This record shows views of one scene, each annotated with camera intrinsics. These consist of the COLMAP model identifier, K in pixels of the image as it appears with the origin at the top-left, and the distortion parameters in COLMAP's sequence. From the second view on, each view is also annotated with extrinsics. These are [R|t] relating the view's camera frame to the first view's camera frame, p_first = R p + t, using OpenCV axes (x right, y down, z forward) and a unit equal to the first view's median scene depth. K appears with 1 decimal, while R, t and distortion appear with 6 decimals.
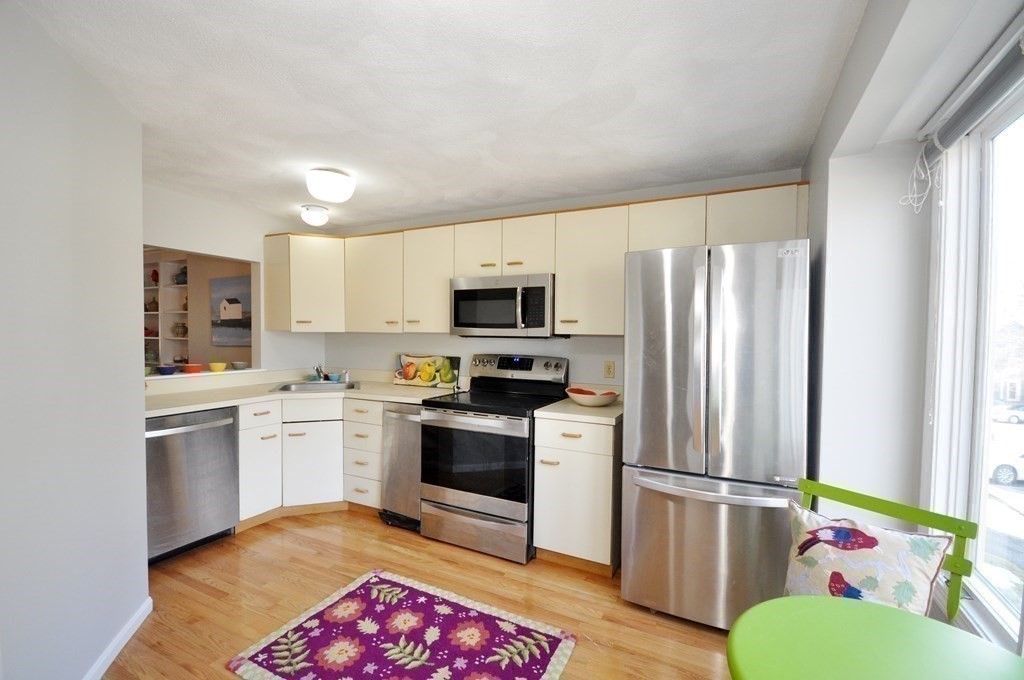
lens RADIAL K [[448.8, 0, 511.0], [0, 448.8, 347.1], [0, 0, 1]] dist [0.006246, -0.007691]
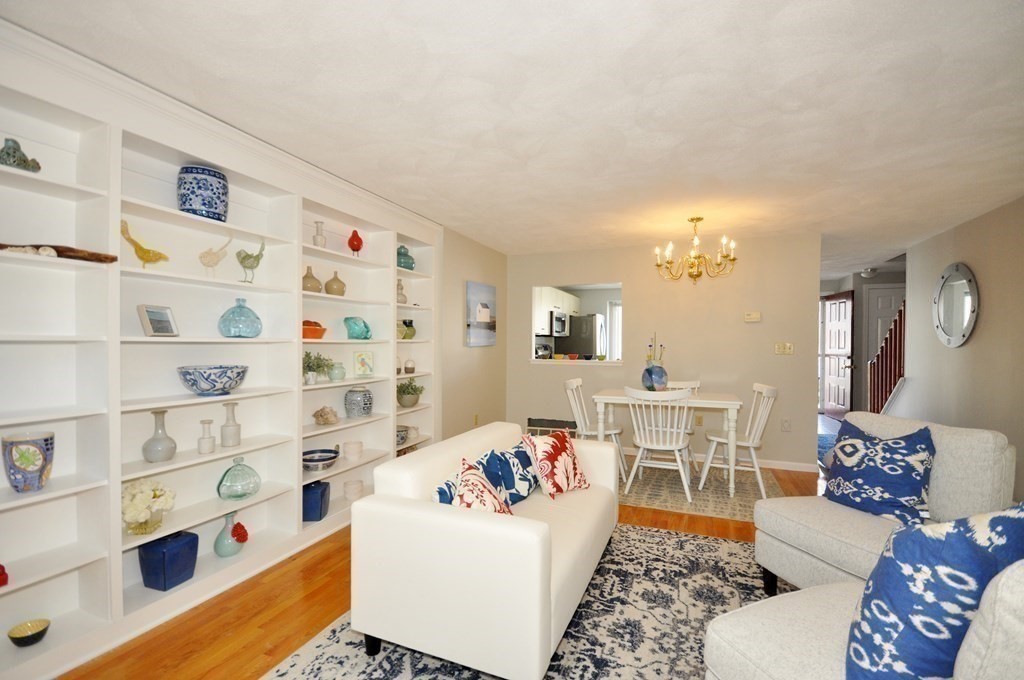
lens RADIAL K [[448.8, 0, 511.0], [0, 448.8, 347.1], [0, 0, 1]] dist [0.006246, -0.007691]
pose [[-0.092035, -0.026732, 0.995397, -2.122358], [0.026943, 0.999207, 0.029326, -0.036783], [-0.995391, 0.029518, -0.091242, 1.265777]]
